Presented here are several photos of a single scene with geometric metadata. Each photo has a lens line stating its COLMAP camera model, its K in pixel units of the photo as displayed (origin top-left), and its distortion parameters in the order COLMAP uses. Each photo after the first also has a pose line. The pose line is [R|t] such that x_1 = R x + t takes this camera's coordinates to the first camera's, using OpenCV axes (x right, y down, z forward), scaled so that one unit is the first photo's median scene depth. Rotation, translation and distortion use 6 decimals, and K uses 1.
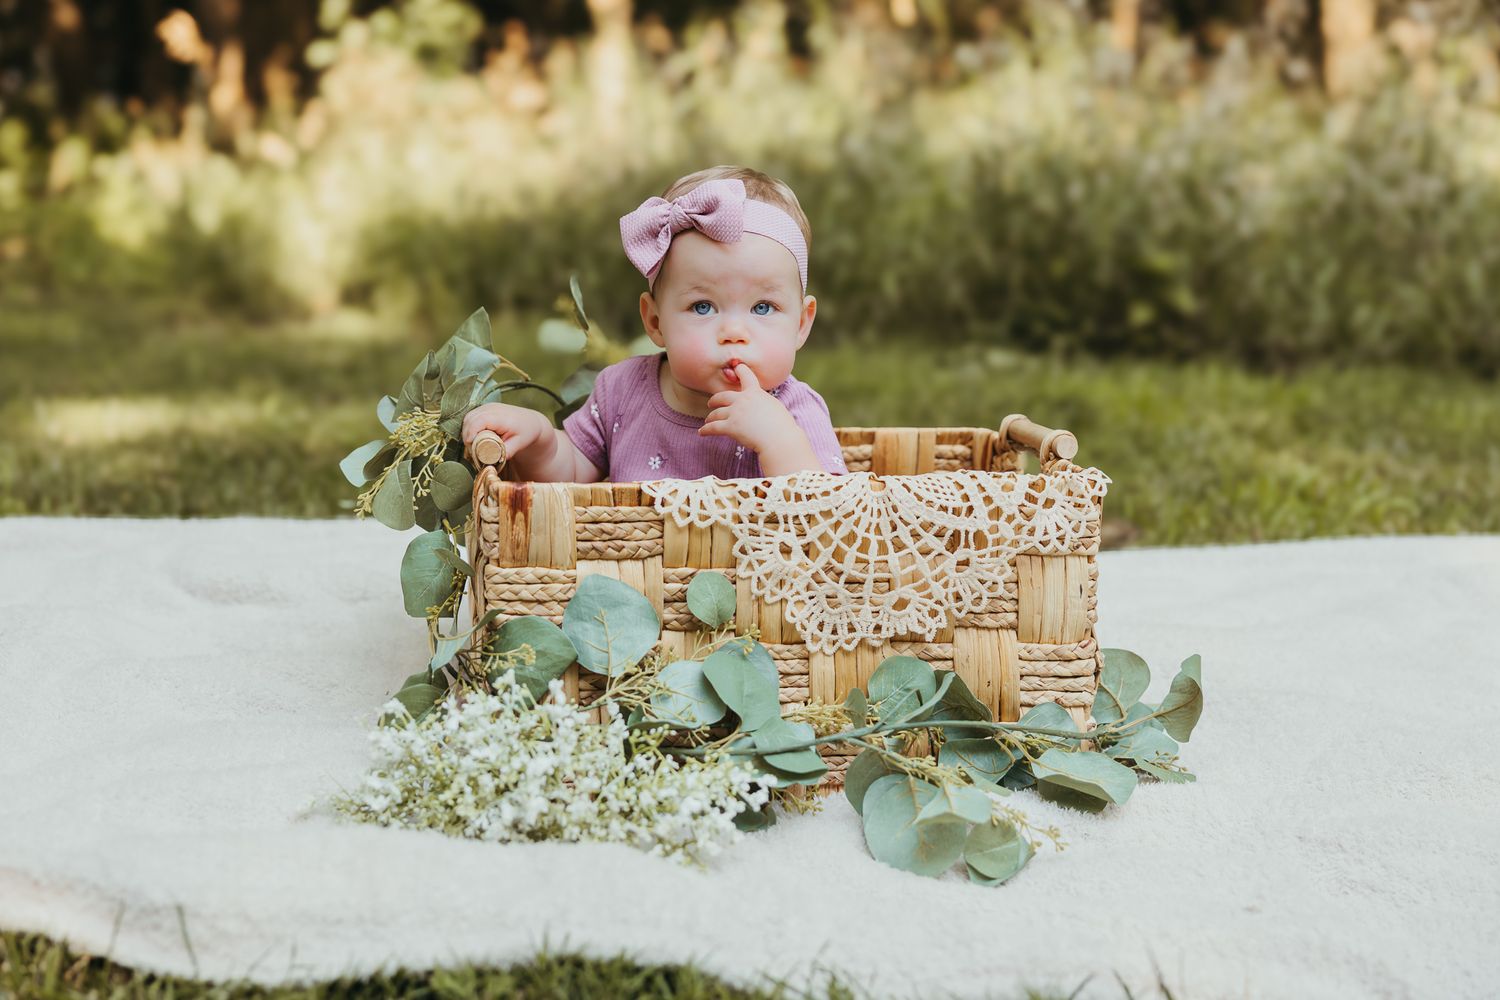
lens RADIAL K [[1973.1, 0, 785.4], [0, 1973.1, 534.8], [0, 0, 1]] dist [-0.041347, 0.000000]
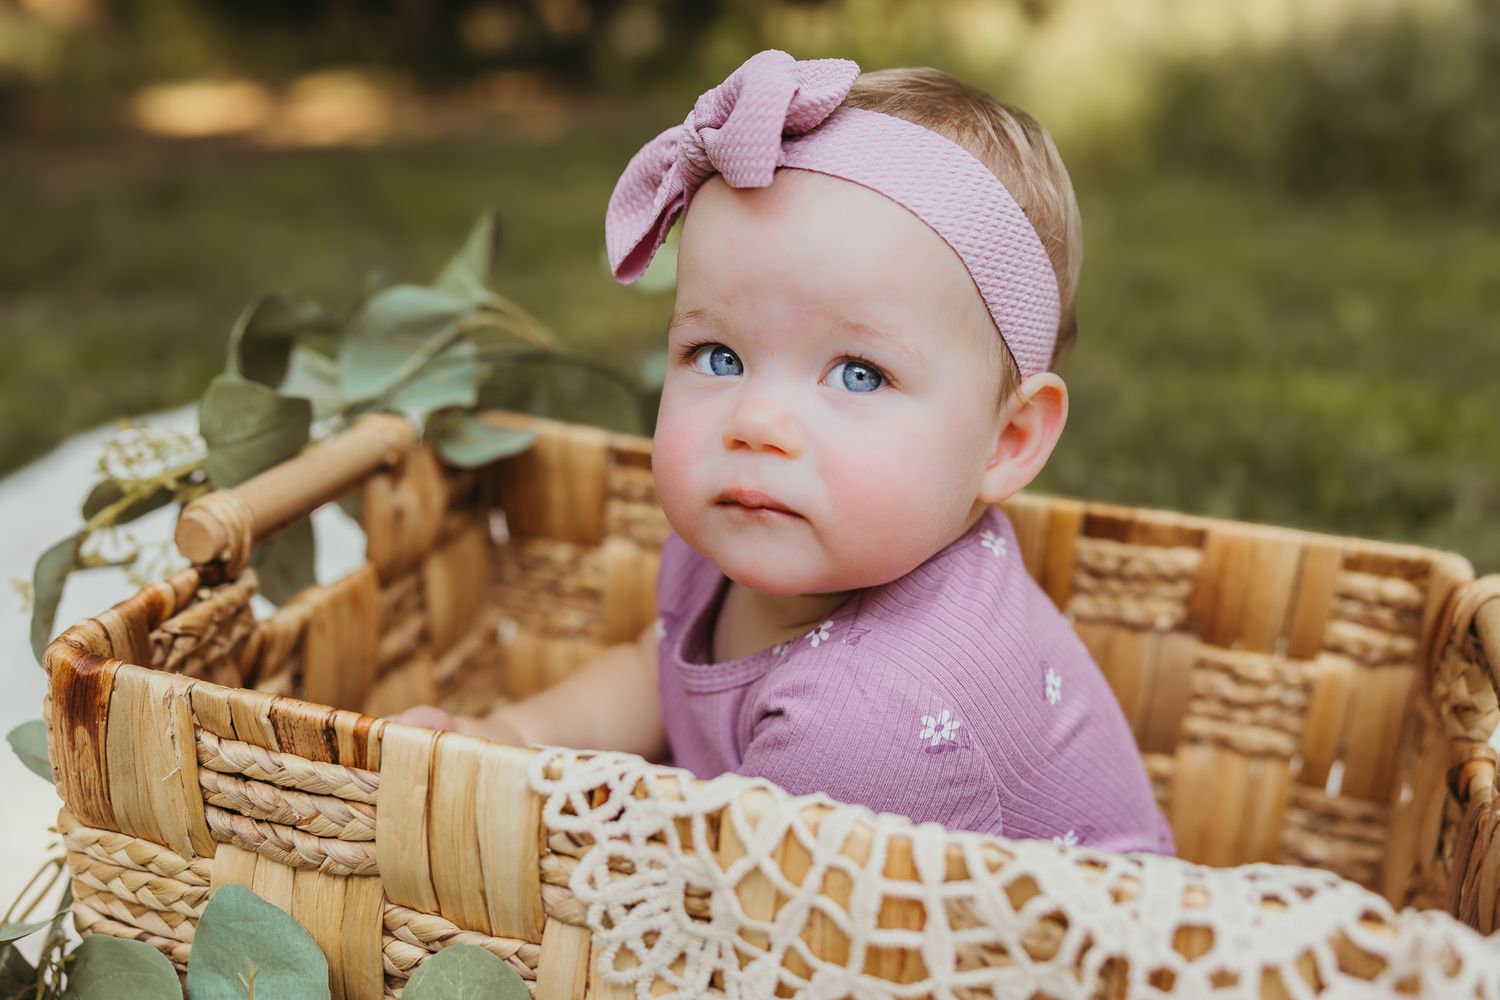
lens RADIAL K [[1464.7, 0, 777.8], [0, 1464.7, 480.1], [0, 0, 1]] dist [0.010844, 0.000000]
pose [[0.874741, 0.167855, -0.454590, 0.143438], [-0.114052, 0.983053, 0.143522, -0.130449], [0.470977, -0.073698, 0.879061, 0.769171]]
